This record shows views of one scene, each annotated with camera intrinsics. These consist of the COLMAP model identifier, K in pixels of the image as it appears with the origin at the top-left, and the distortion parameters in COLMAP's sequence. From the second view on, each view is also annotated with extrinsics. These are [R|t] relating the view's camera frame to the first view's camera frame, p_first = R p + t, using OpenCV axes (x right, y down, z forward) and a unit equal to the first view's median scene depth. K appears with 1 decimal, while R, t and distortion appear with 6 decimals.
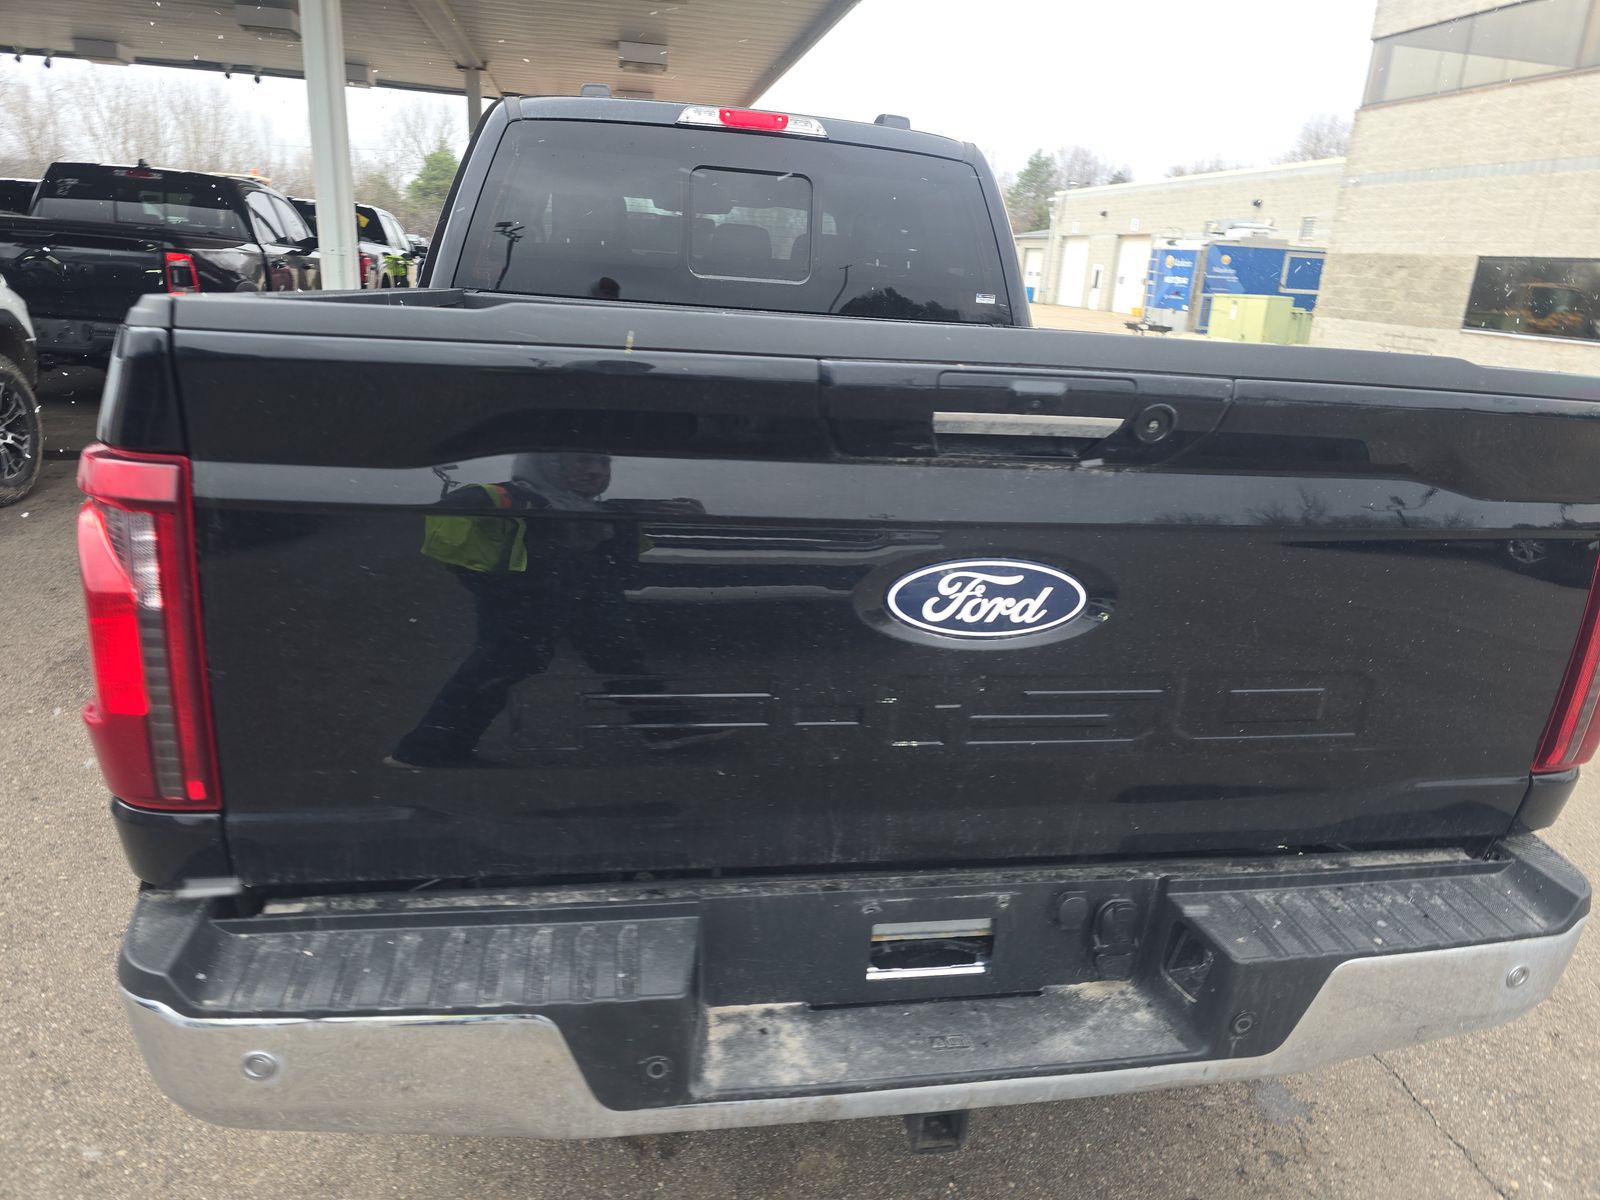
lens RADIAL K [[1083.1, 0, 799.3], [0, 1083.1, 606.8], [0, 0, 1]] dist [0.051574, -0.049105]
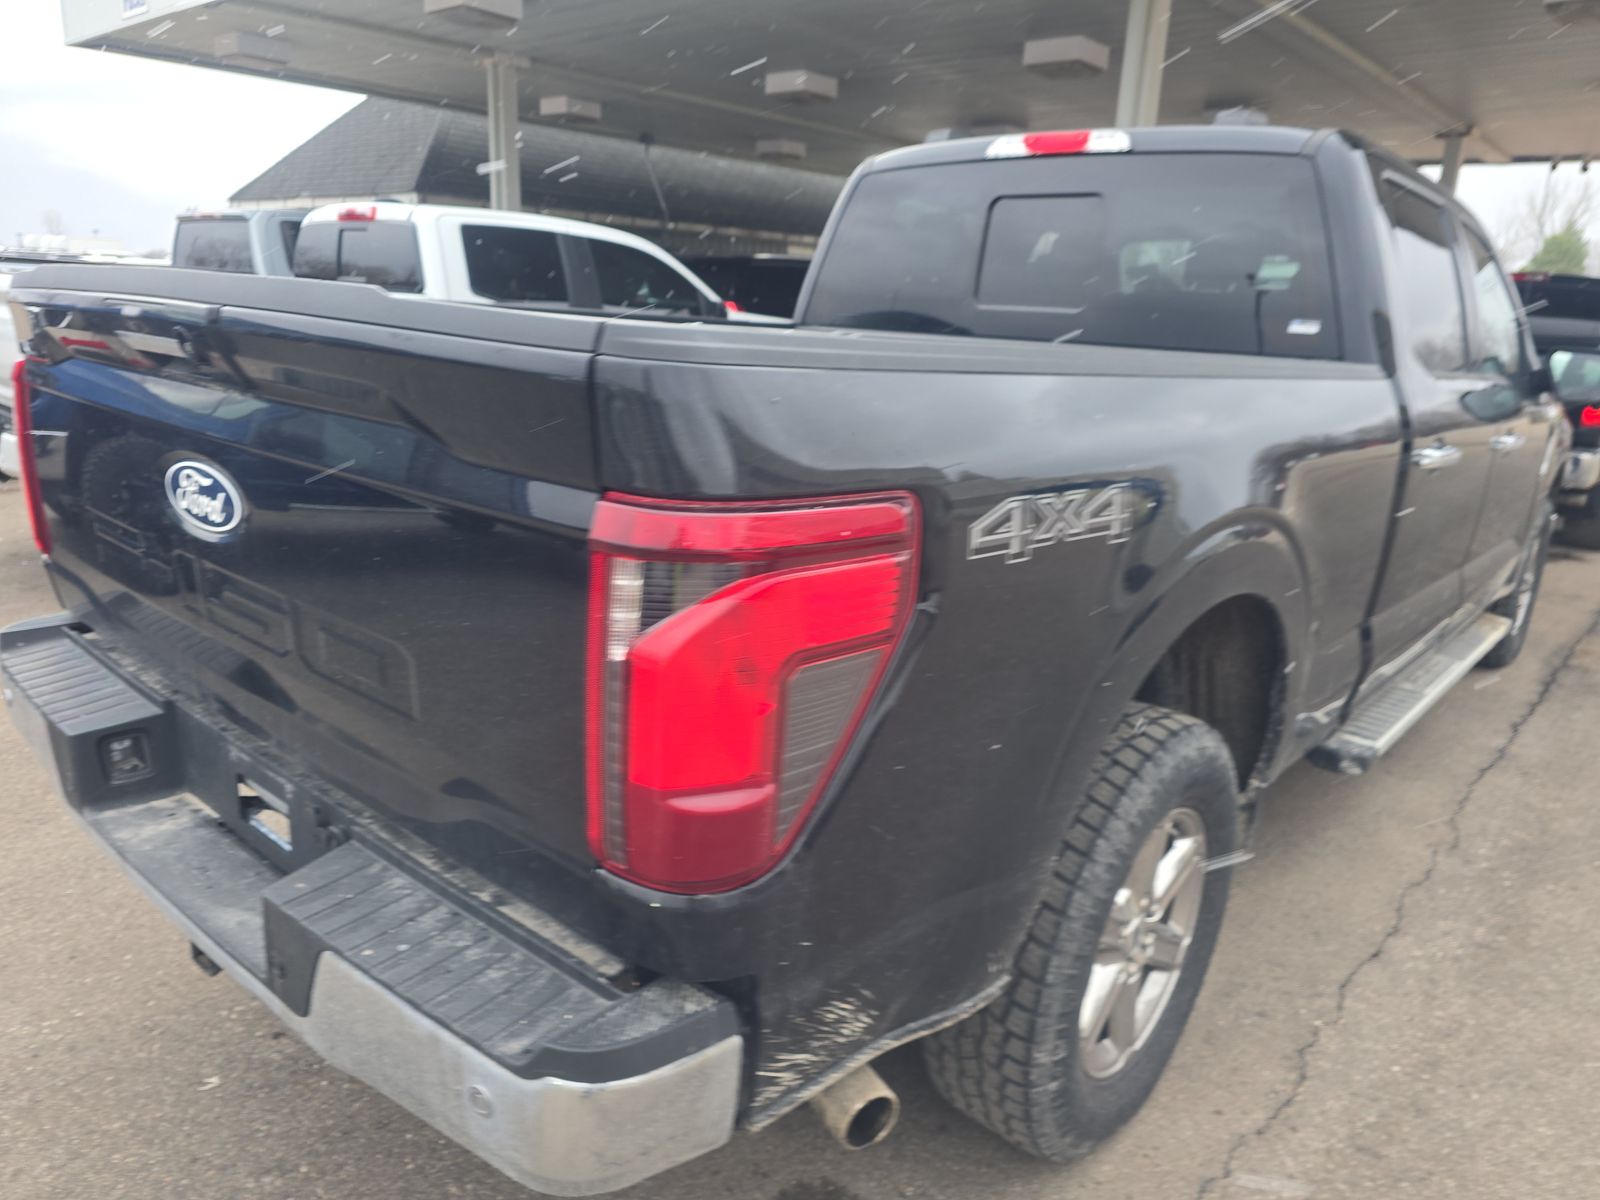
lens RADIAL K [[1083.1, 0, 799.2], [0, 1083.1, 600.0], [0, 0, 1]] dist [0.051574, -0.049105]
pose [[0.624513, 0.174452, -0.761282, 0.132325], [-0.238047, 0.970873, 0.027201, -0.007472], [0.743853, 0.164233, 0.647851, 0.062483]]
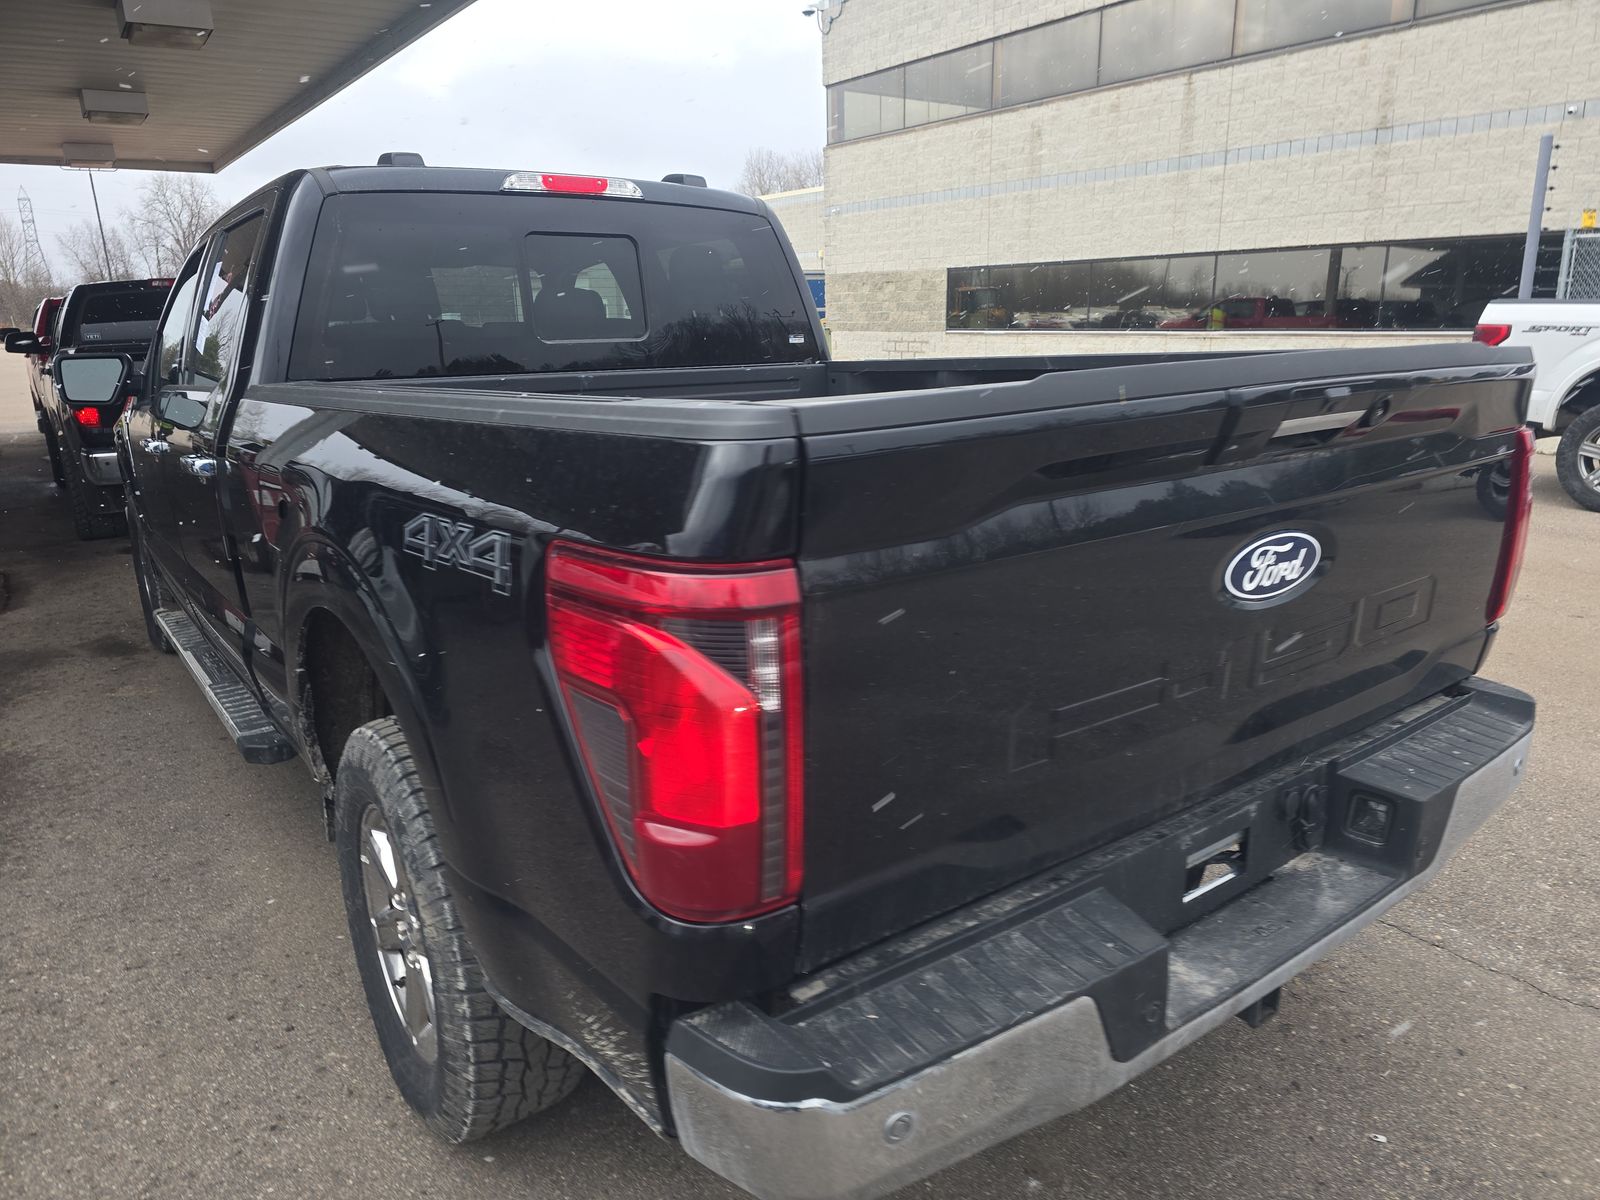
lens RADIAL K [[1083.1, 0, 802.3], [0, 1083.1, 617.3], [0, 0, 1]] dist [0.051574, -0.049105]
pose [[0.895948, -0.196407, 0.398372, -0.071610], [0.205205, 0.978496, 0.020911, -0.007485], [-0.393913, 0.063013, 0.916985, 0.004933]]
